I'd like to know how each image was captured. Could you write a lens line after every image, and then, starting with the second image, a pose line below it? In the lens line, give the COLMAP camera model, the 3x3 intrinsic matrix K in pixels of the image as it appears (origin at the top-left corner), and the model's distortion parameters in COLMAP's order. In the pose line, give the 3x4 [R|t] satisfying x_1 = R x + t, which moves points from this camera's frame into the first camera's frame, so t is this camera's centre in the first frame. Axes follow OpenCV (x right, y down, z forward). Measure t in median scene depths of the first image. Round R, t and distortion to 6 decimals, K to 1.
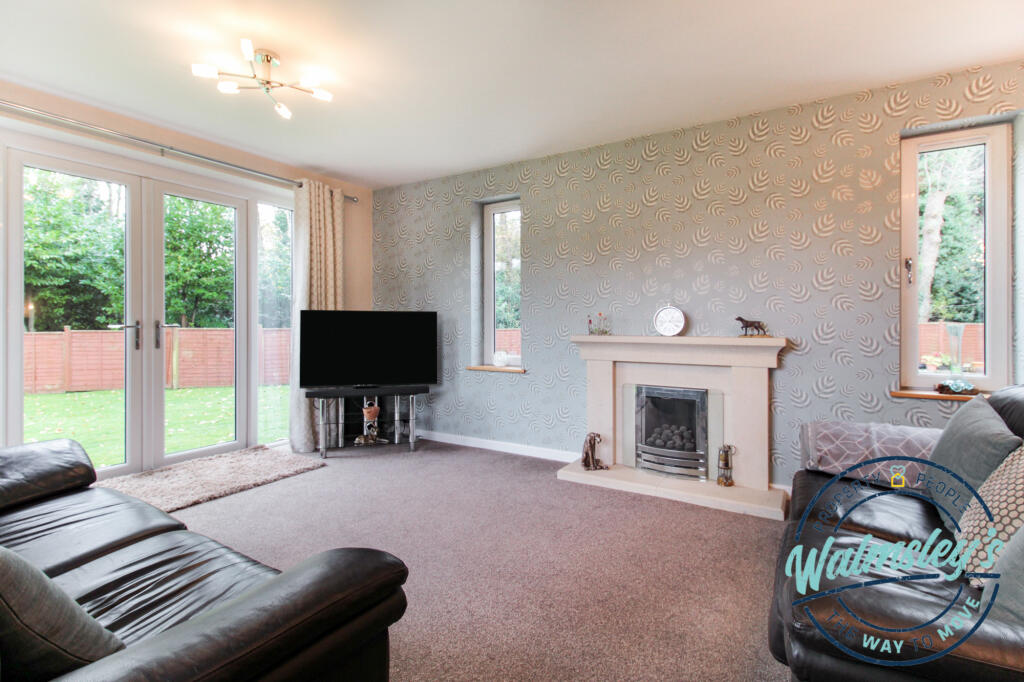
lens RADIAL K [[488.4, 0, 511.8], [0, 488.4, 323.6], [0, 0, 1]] dist [0.030598, -0.016223]
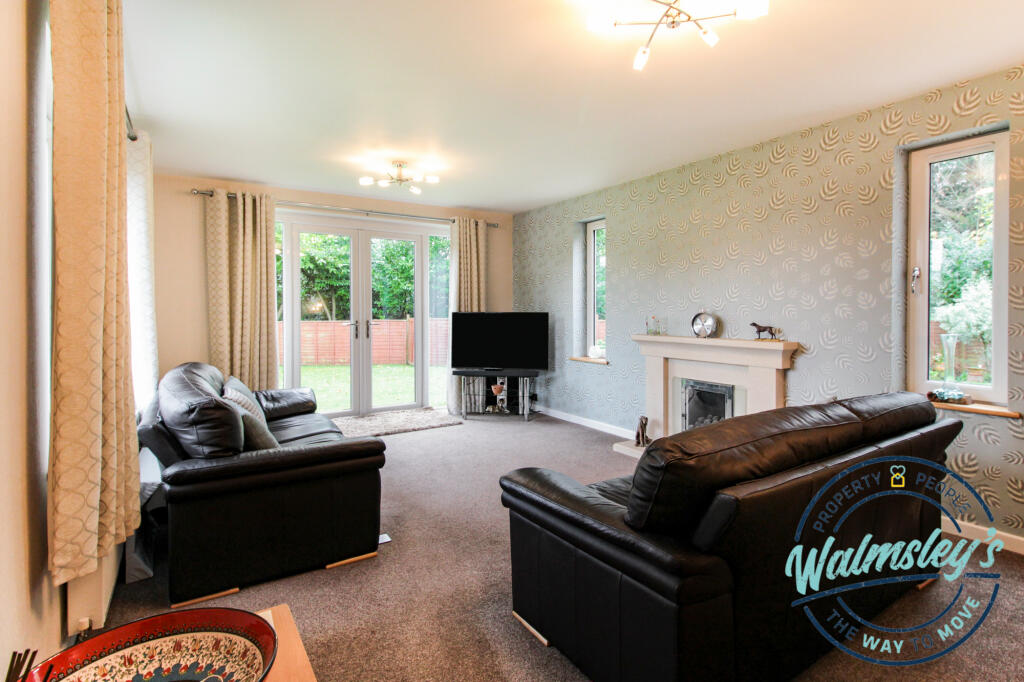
lens RADIAL K [[512.8, 0, 516.4], [0, 512.8, 315.8], [0, 0, 1]] dist [0.043618, -0.019032]
pose [[0.901504, 0.002528, -0.432763, 0.365891], [0.002343, 0.999940, 0.010721, -0.032385], [0.432764, -0.010679, 0.901444, -0.233907]]
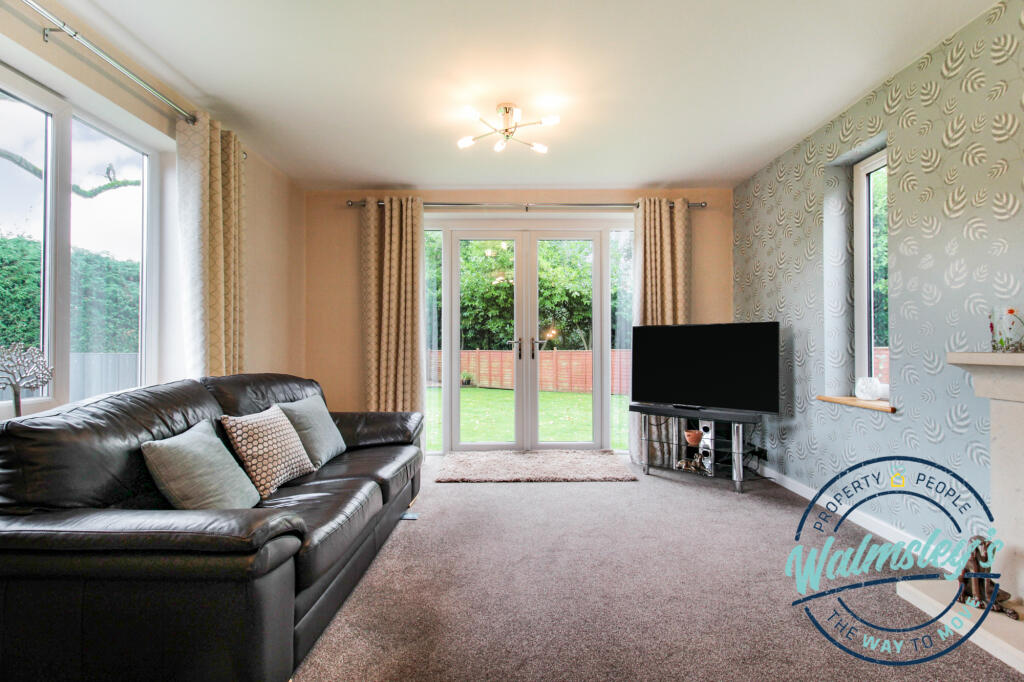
lens RADIAL K [[475.3, 0, 512.0], [0, 475.3, 341.0], [0, 0, 1]] dist [0.027486, -0.014144]
pose [[0.531454, -0.010751, -0.847019, 0.286423], [0.002434, 0.999935, -0.011165, 0.014583], [0.847084, 0.003873, 0.531446, 0.251365]]
